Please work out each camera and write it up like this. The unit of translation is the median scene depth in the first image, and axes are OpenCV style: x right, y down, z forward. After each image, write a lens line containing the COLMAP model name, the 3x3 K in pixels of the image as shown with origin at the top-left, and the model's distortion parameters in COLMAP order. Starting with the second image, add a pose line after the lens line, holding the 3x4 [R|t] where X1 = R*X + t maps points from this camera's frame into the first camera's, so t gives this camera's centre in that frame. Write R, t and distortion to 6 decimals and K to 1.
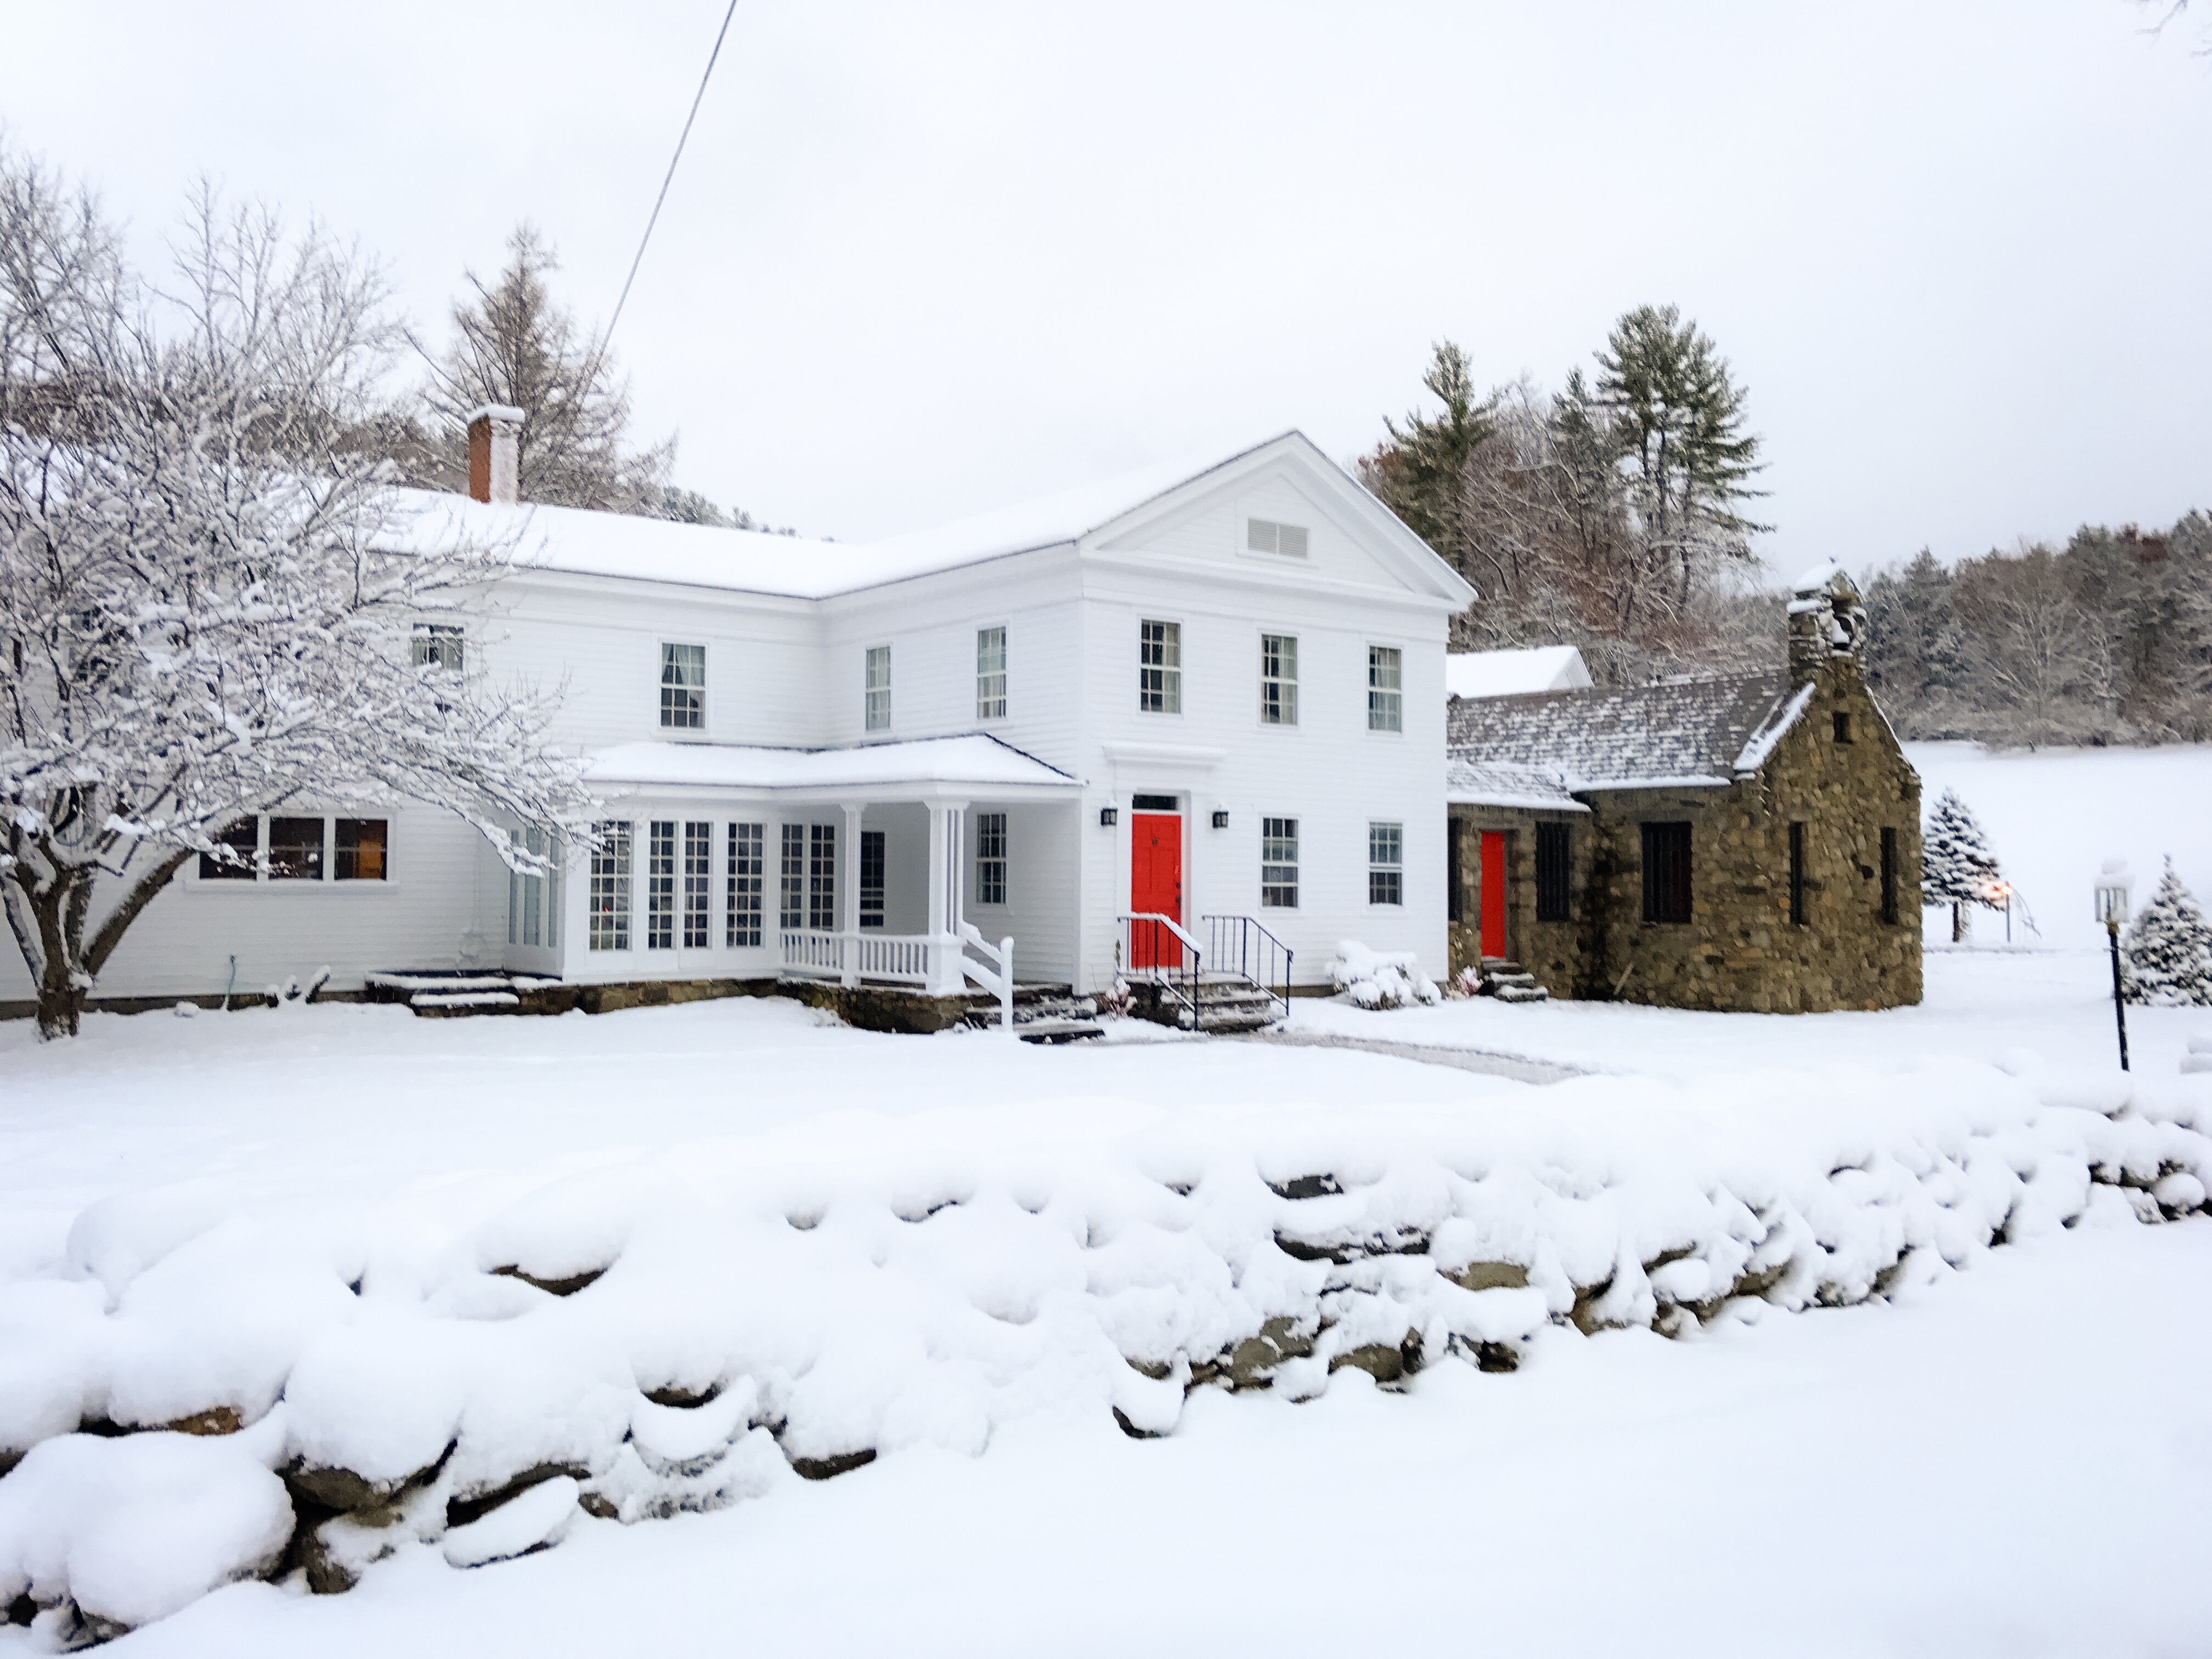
lens RADIAL K [[1822.6, 0, 1103.6], [0, 1822.6, 837.2], [0, 0, 1]] dist [0.116809, -0.000601]
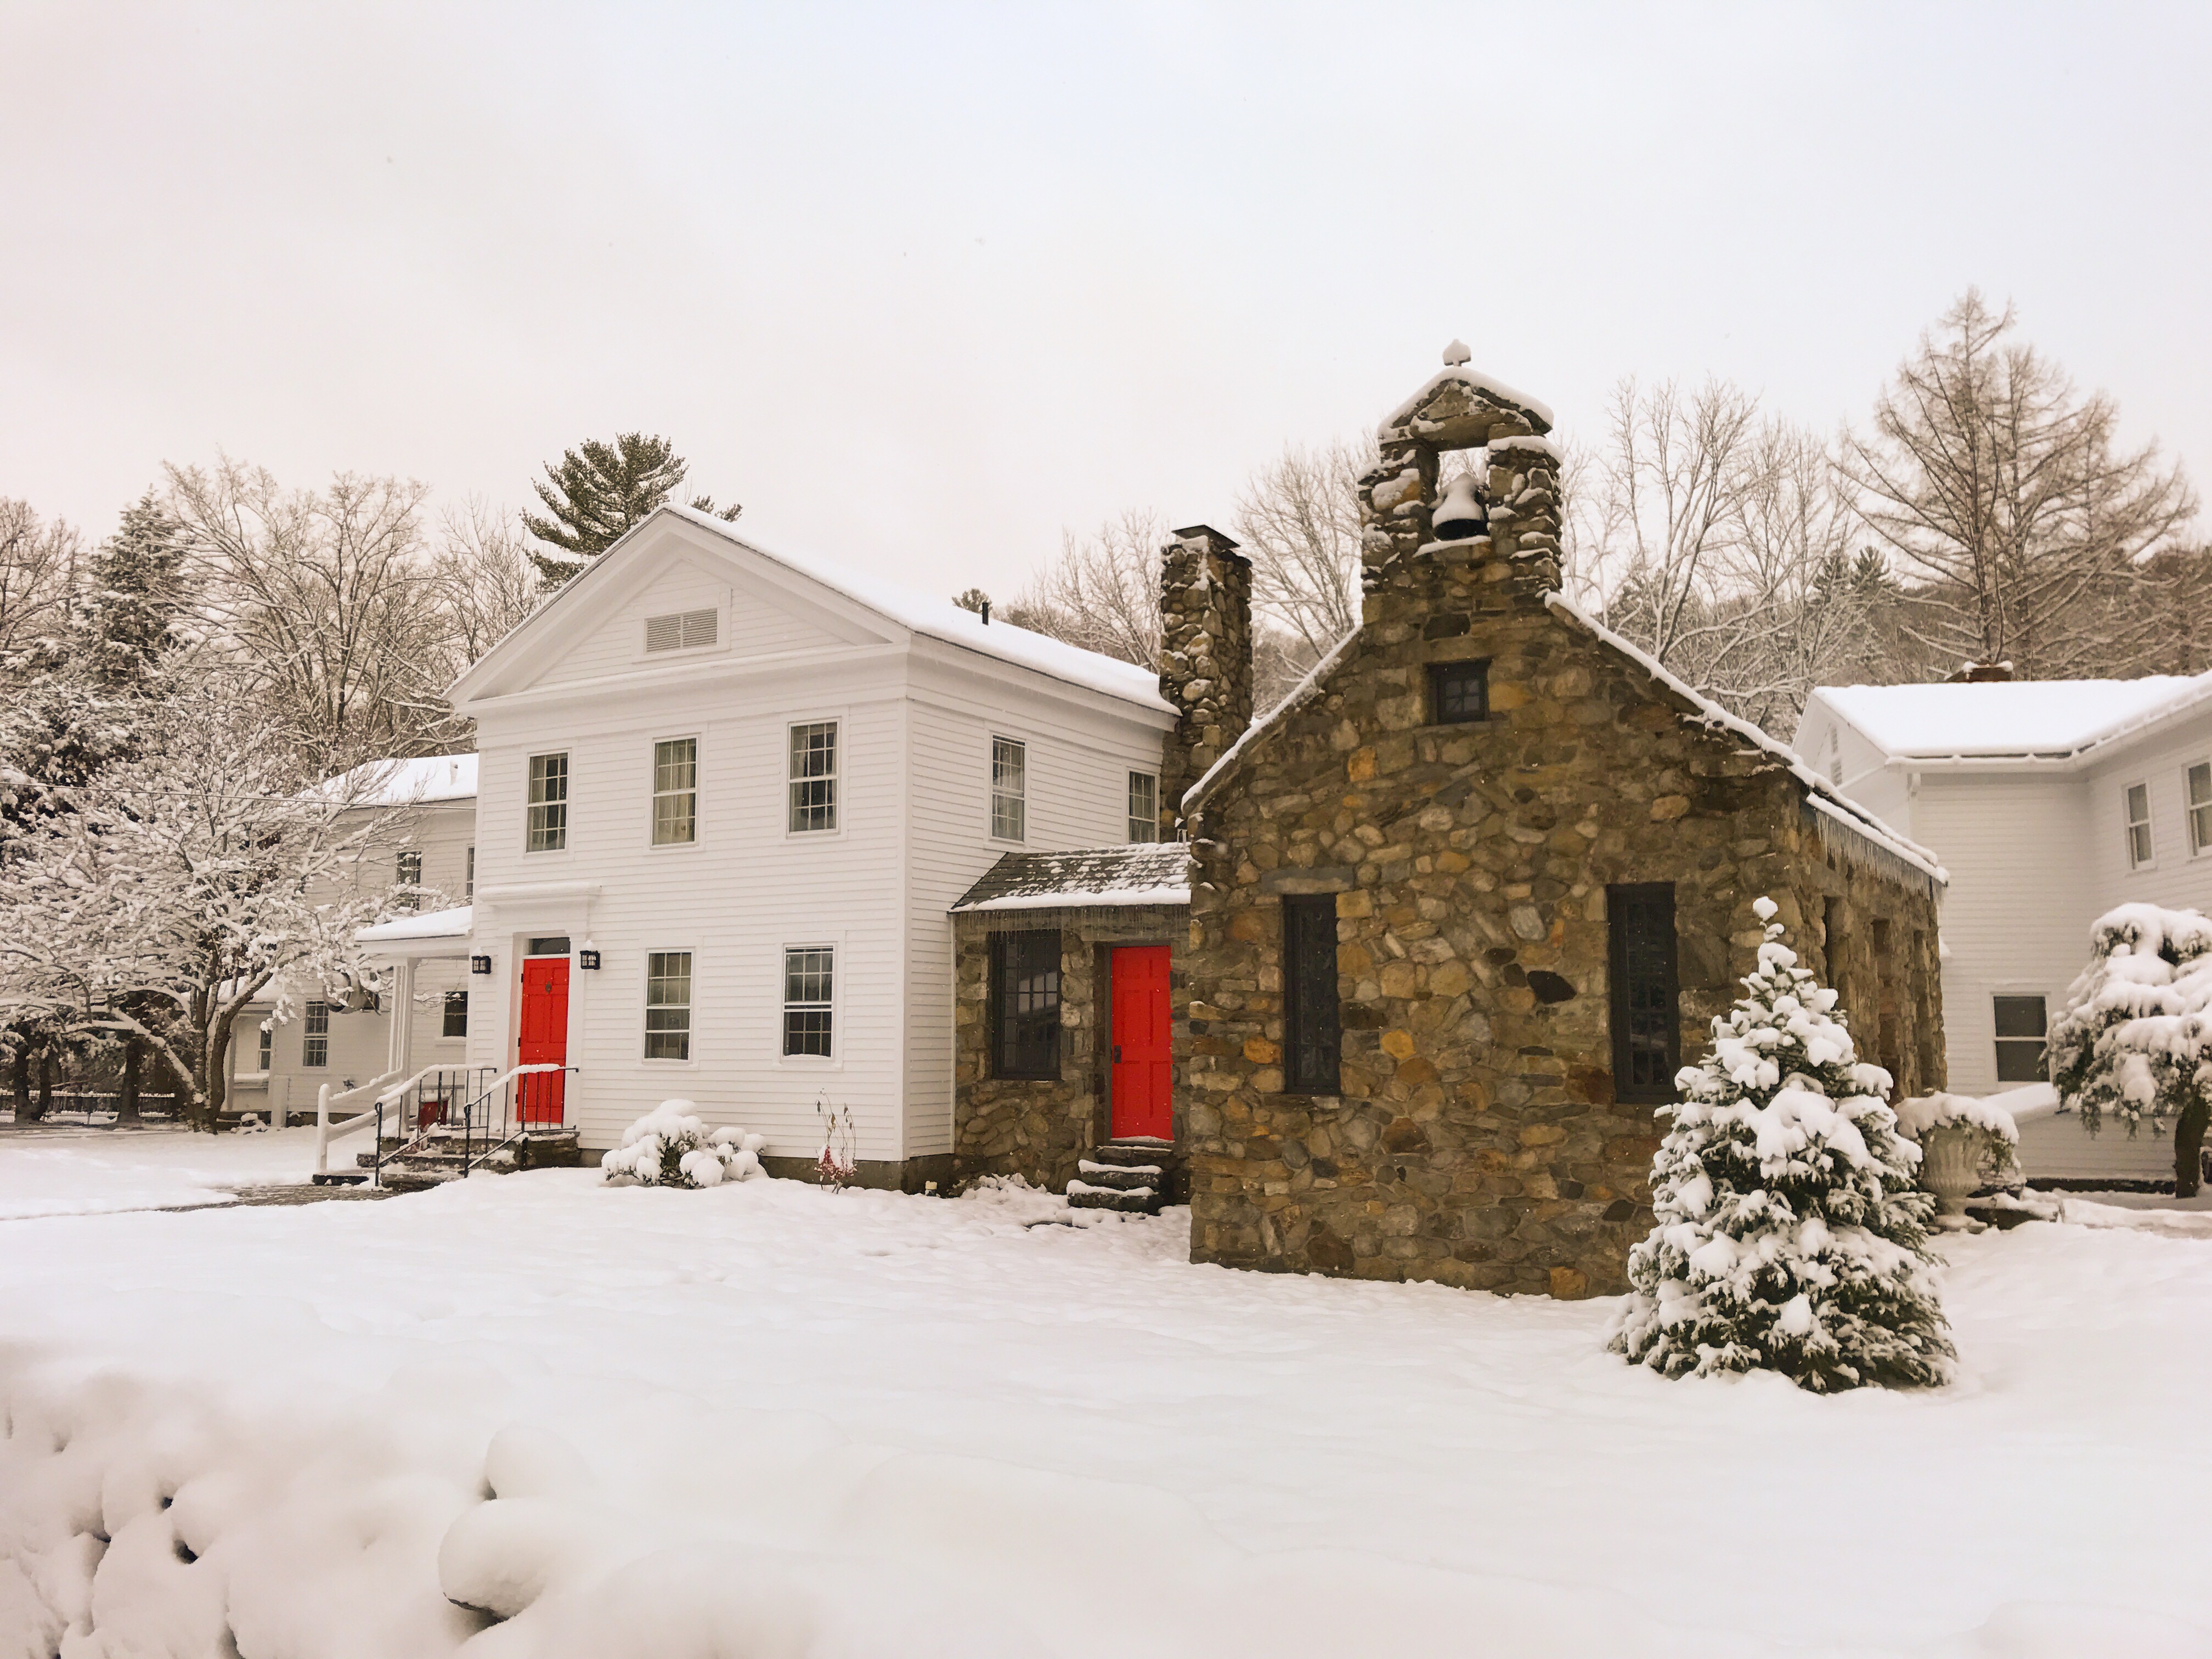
lens RADIAL K [[1822.6, 0, 1105.4], [0, 1822.6, 816.9], [0, 0, 1]] dist [0.116809, -0.000601]
pose [[0.344304, -0.121566, -0.930955, 0.843087], [0.027132, 0.992456, -0.119562, 0.030143], [0.938466, 0.015907, 0.345005, 0.775125]]
